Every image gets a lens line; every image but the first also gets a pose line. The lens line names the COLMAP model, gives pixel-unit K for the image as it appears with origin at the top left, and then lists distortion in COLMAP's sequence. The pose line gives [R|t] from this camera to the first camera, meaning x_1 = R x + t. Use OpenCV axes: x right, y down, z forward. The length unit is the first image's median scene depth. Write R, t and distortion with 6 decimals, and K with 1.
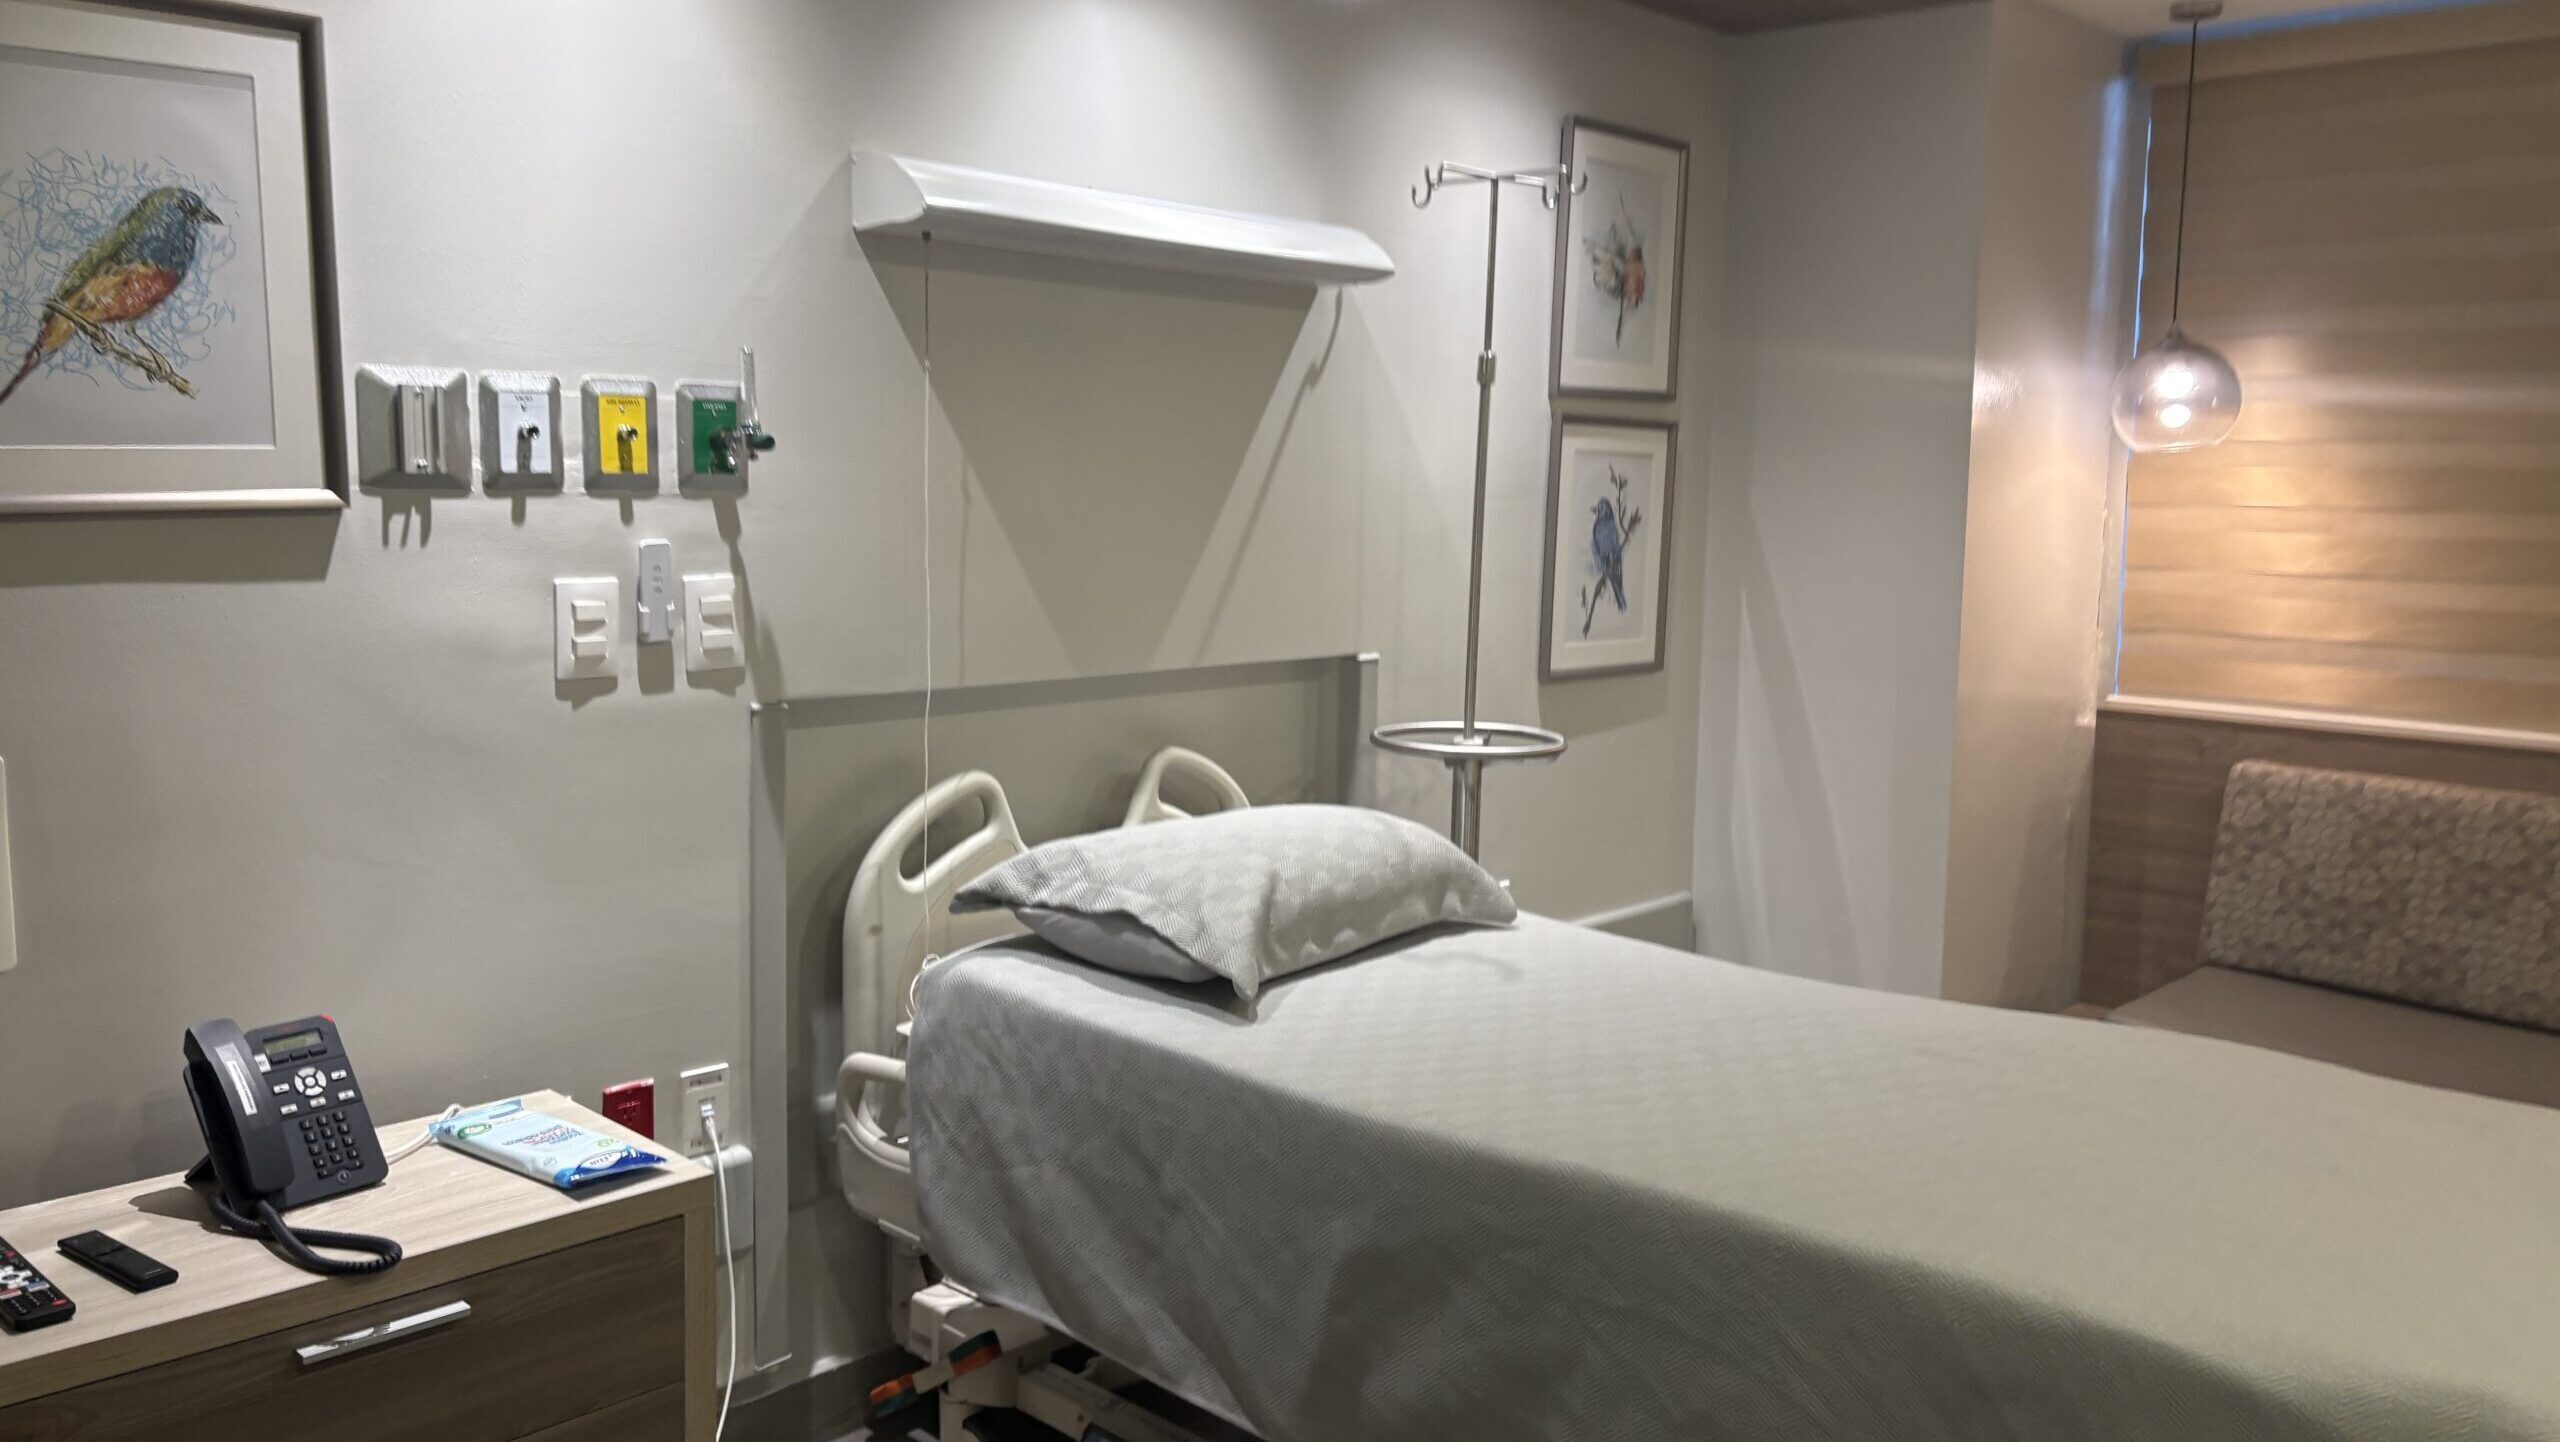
lens RADIAL K [[1916.3, 0, 1275.7], [0, 1916.3, 667.6], [0, 0, 1]] dist [0.078581, -0.080750]
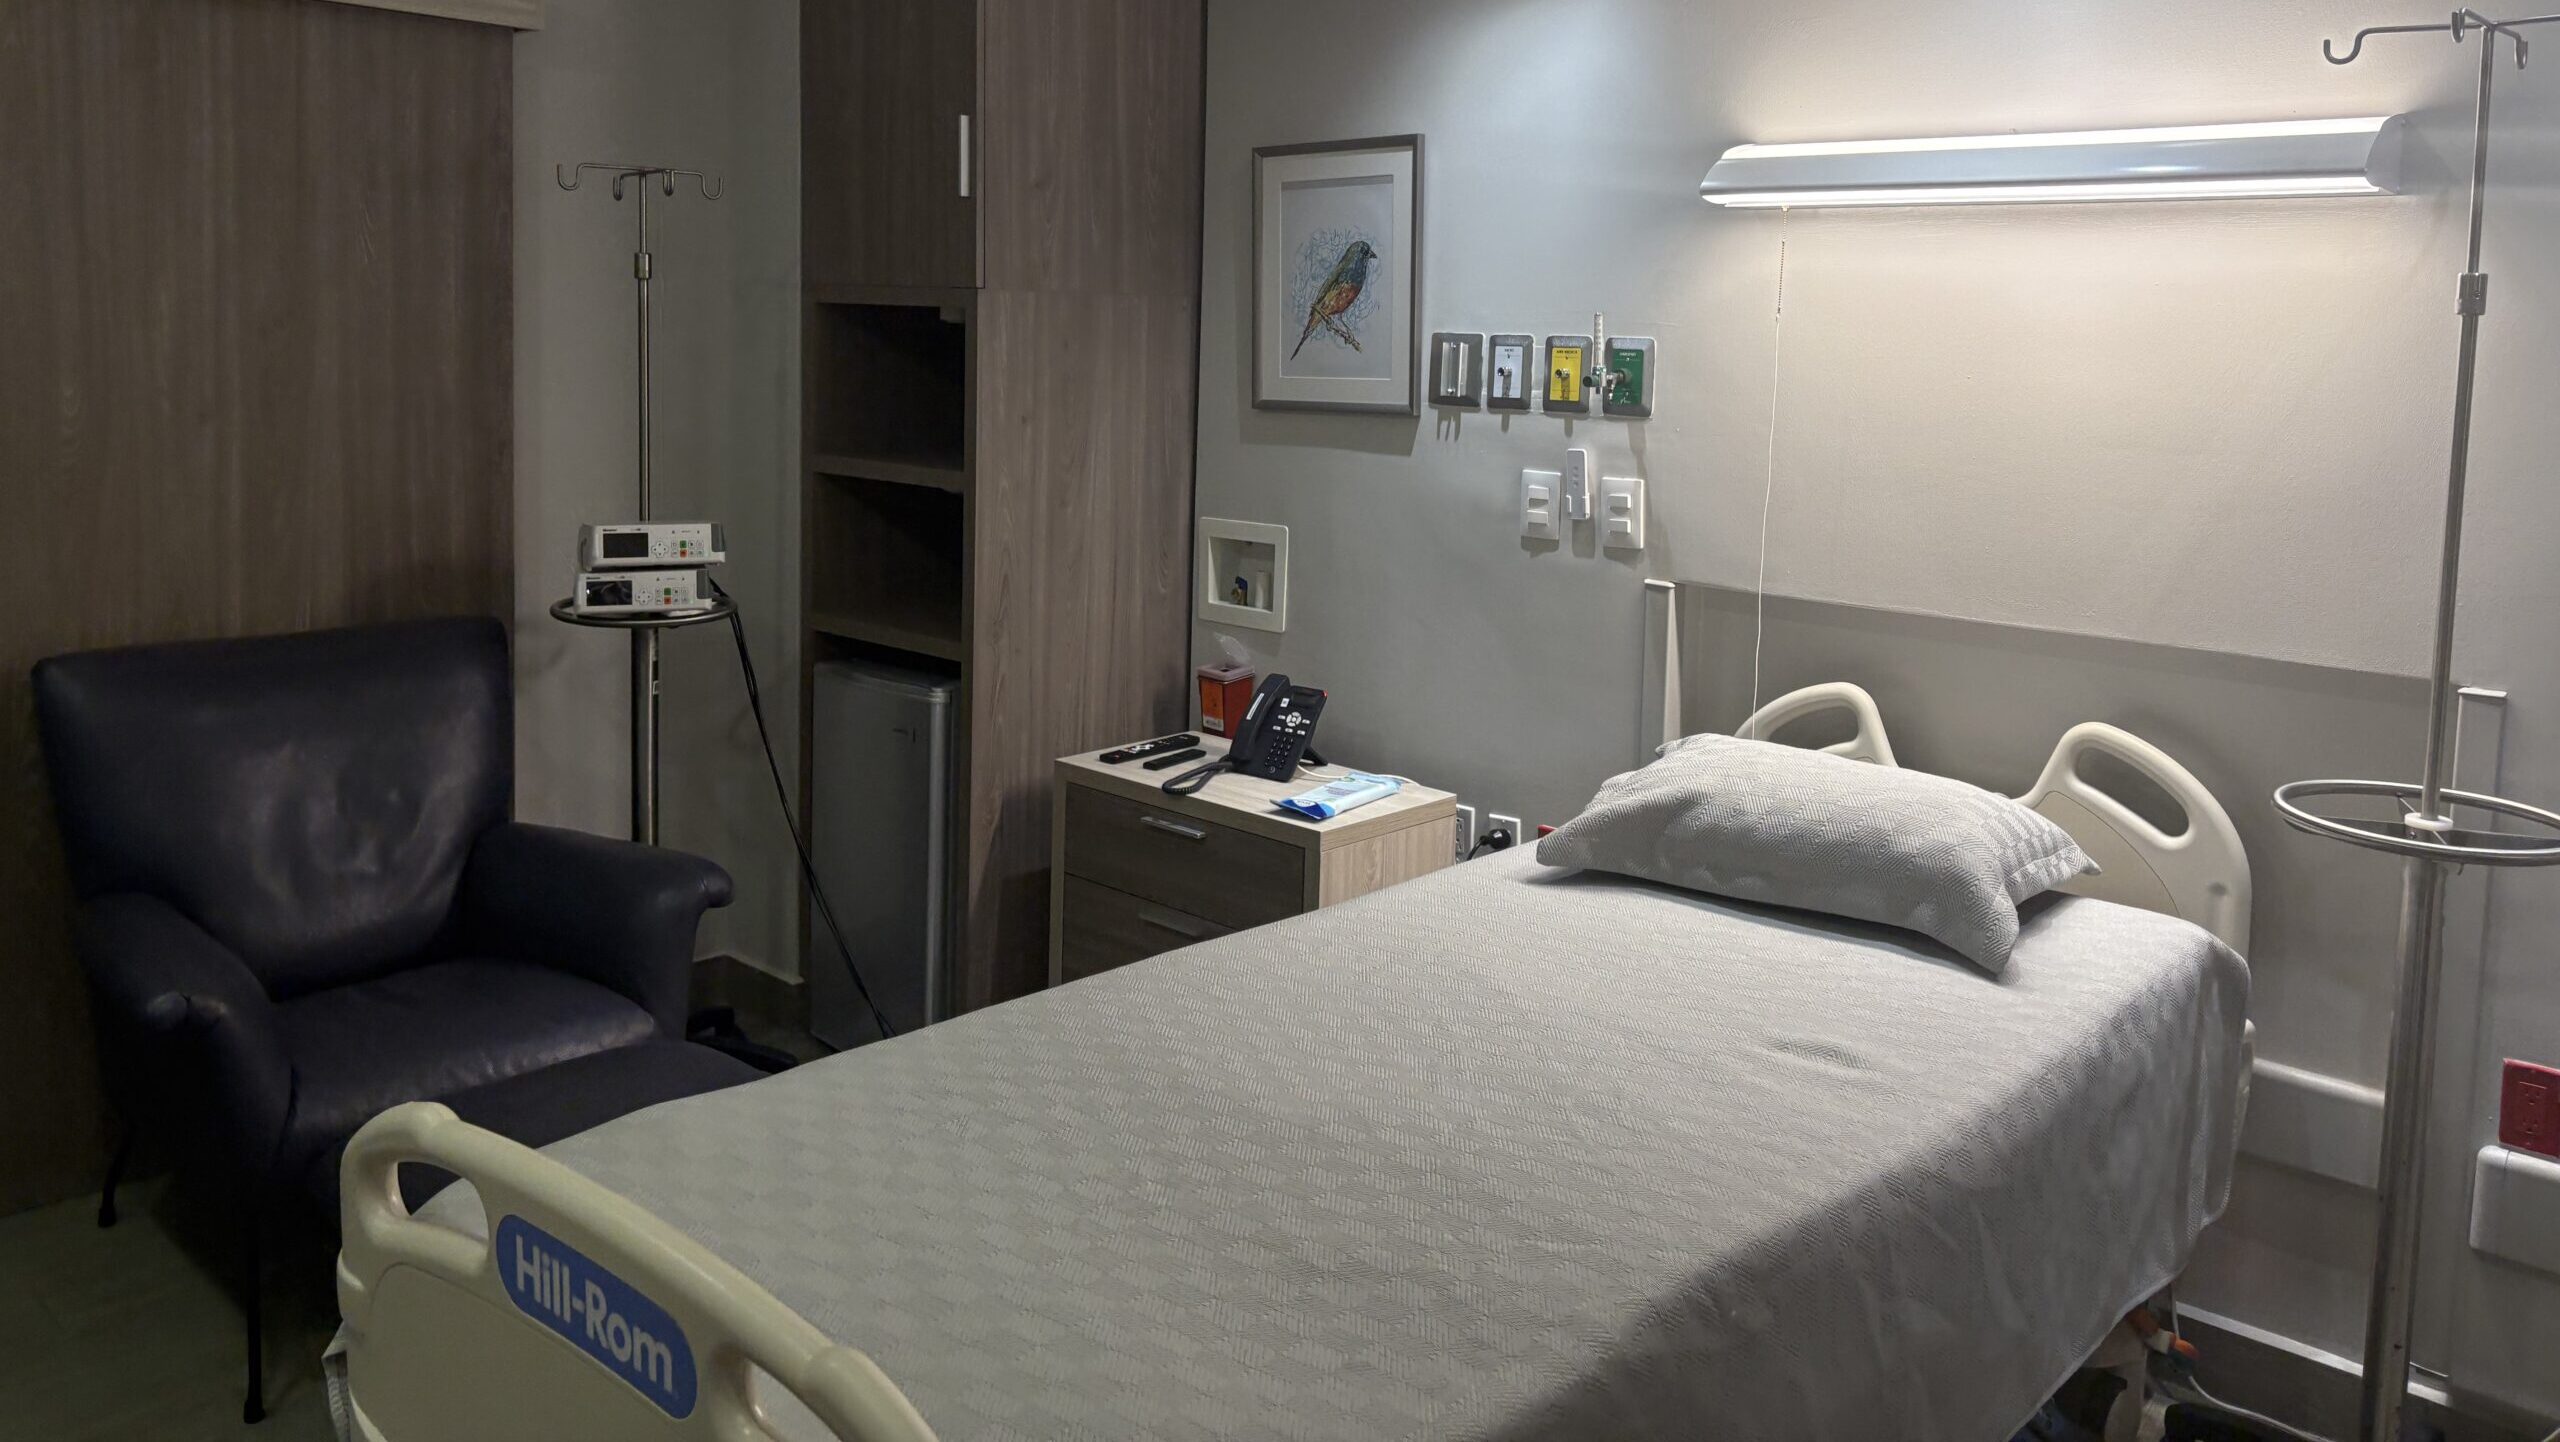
lens RADIAL K [[1899.6, 0, 1278.8], [0, 1899.6, 498.1], [0, 0, 1]] dist [0.001830, -0.000422]
pose [[0.018818, 0.080788, -0.996554, 1.009205], [-0.121981, 0.989470, 0.077911, -0.105927], [0.992354, 0.120094, 0.028474, 0.709355]]
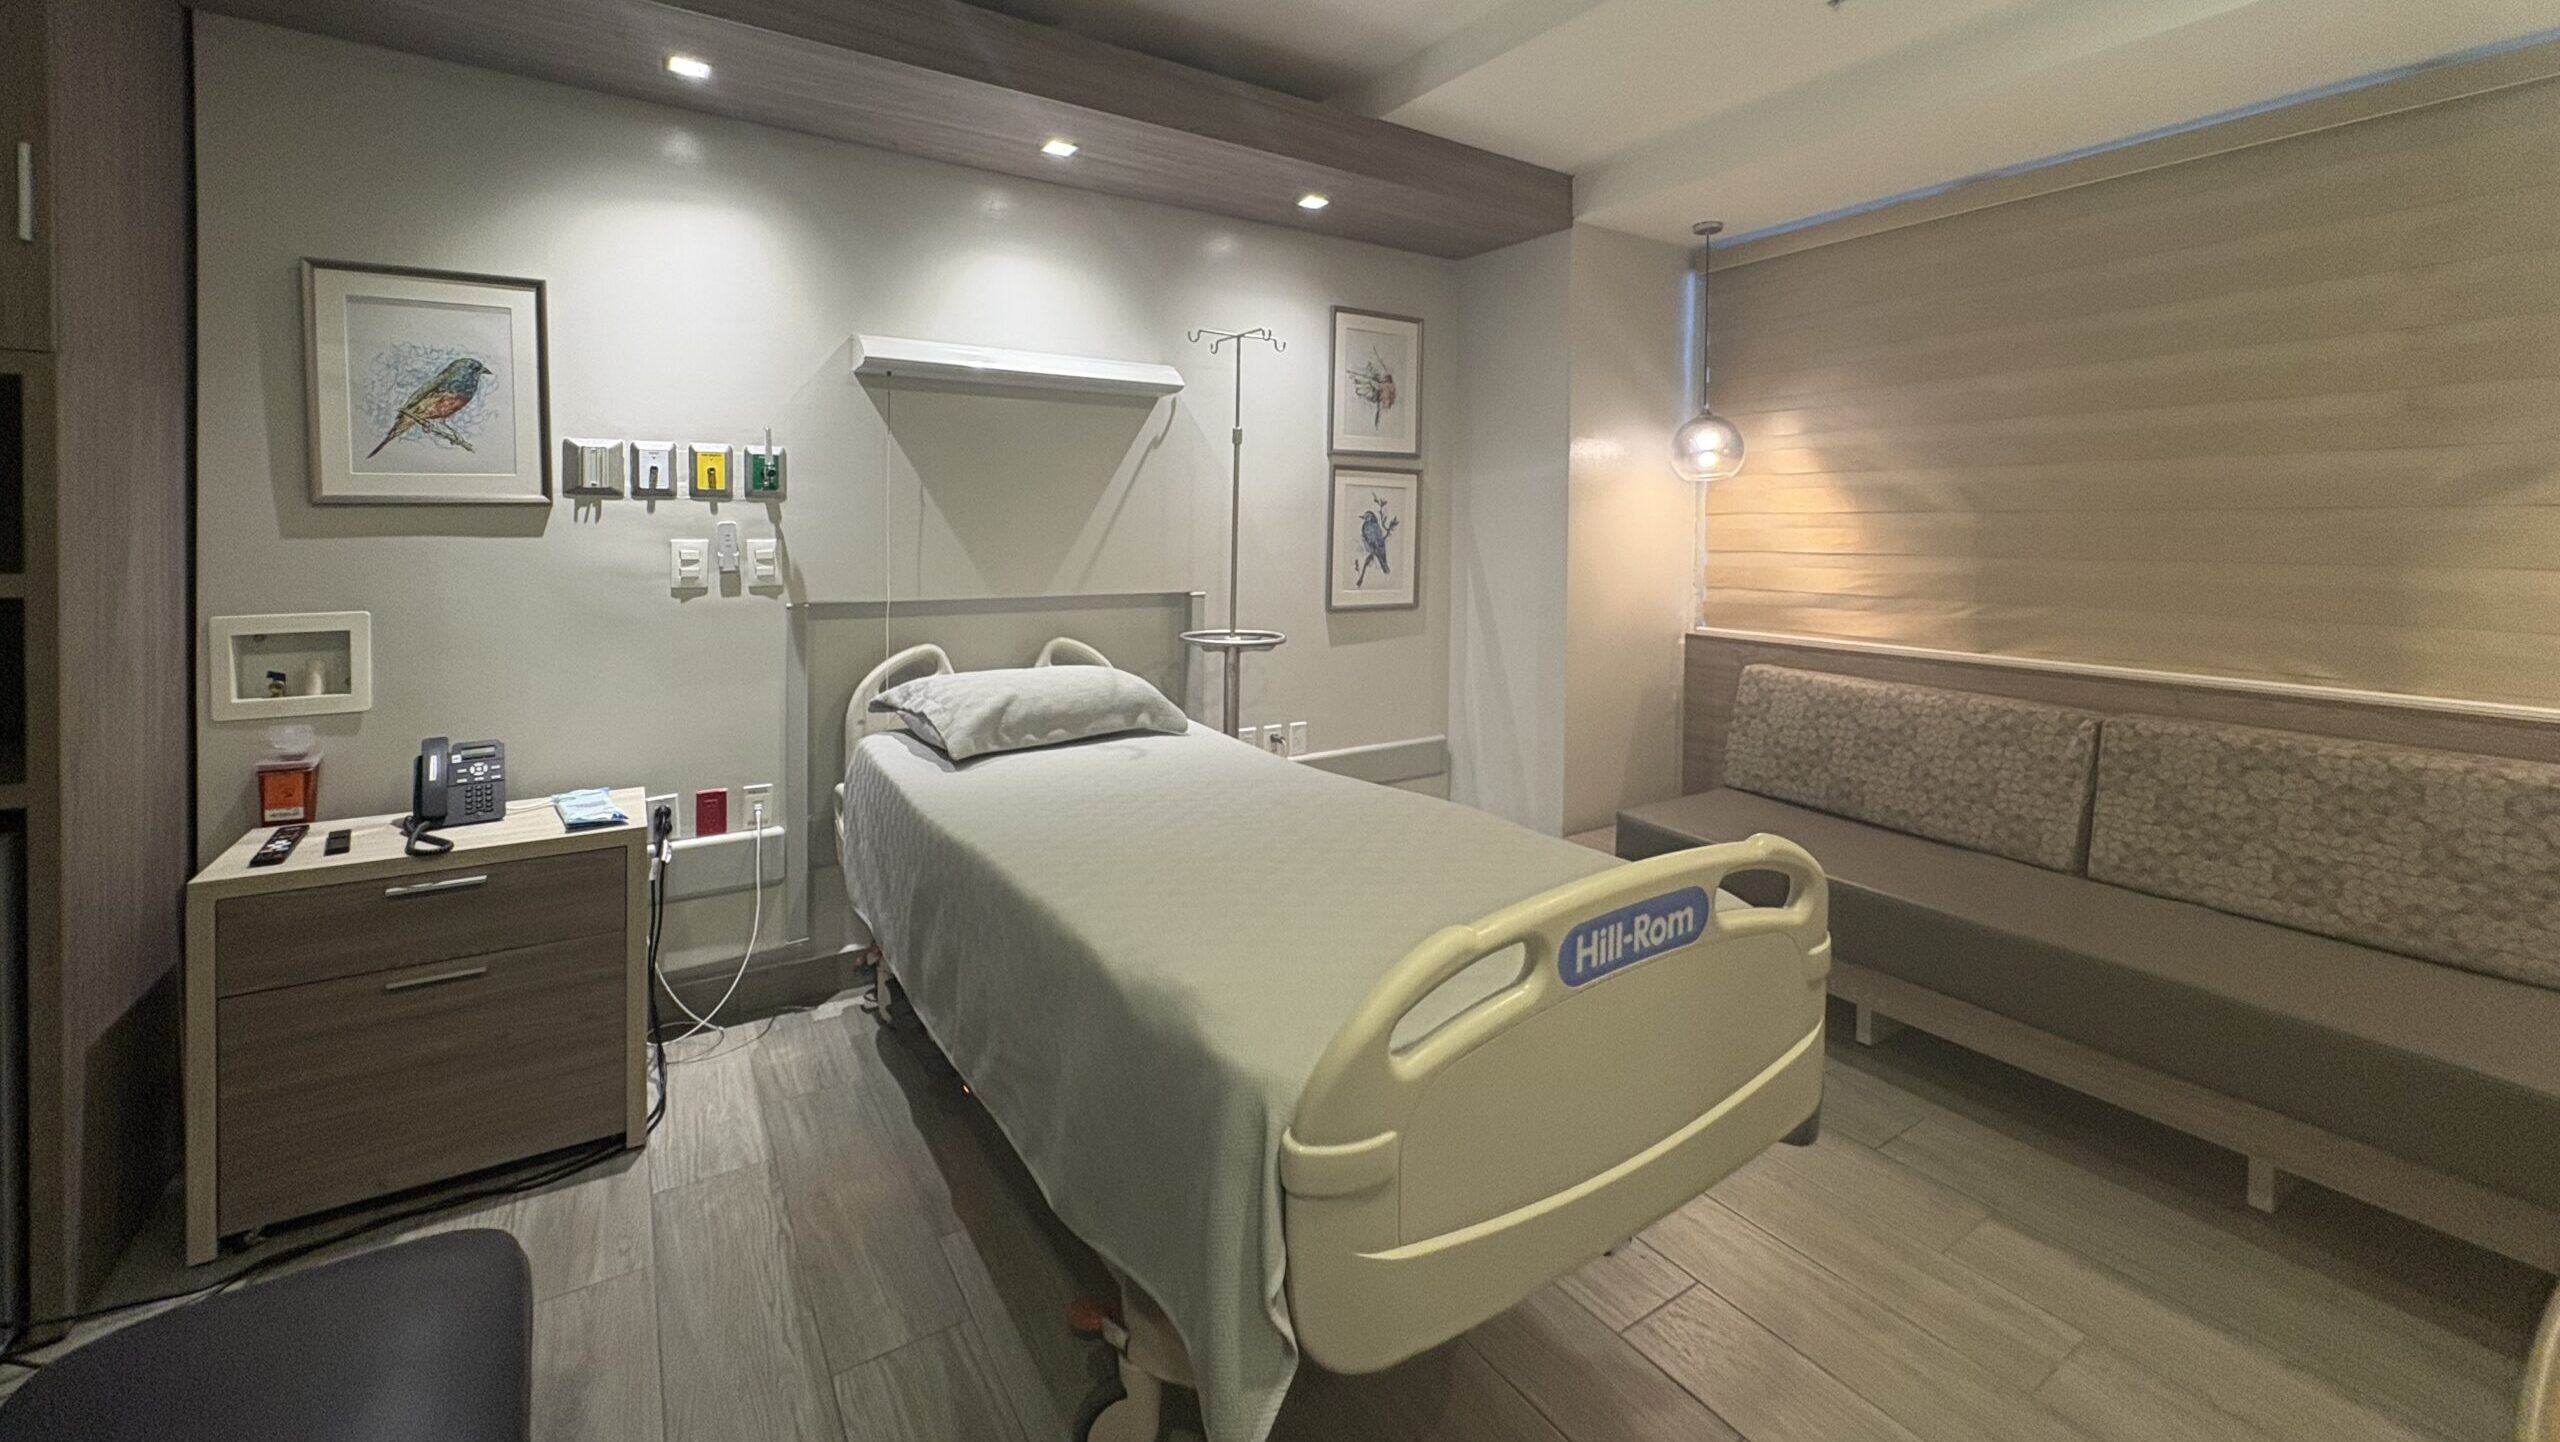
lens RADIAL K [[1003.6, 0, 1279.4], [0, 1003.6, 550.0], [0, 0, 1]] dist [-0.000283, -0.000012]
pose [[0.971316, -0.005260, -0.237733, 0.477206], [-0.014400, 0.996619, -0.080888, 0.039976], [0.237354, 0.081991, 0.967957, 0.102382]]
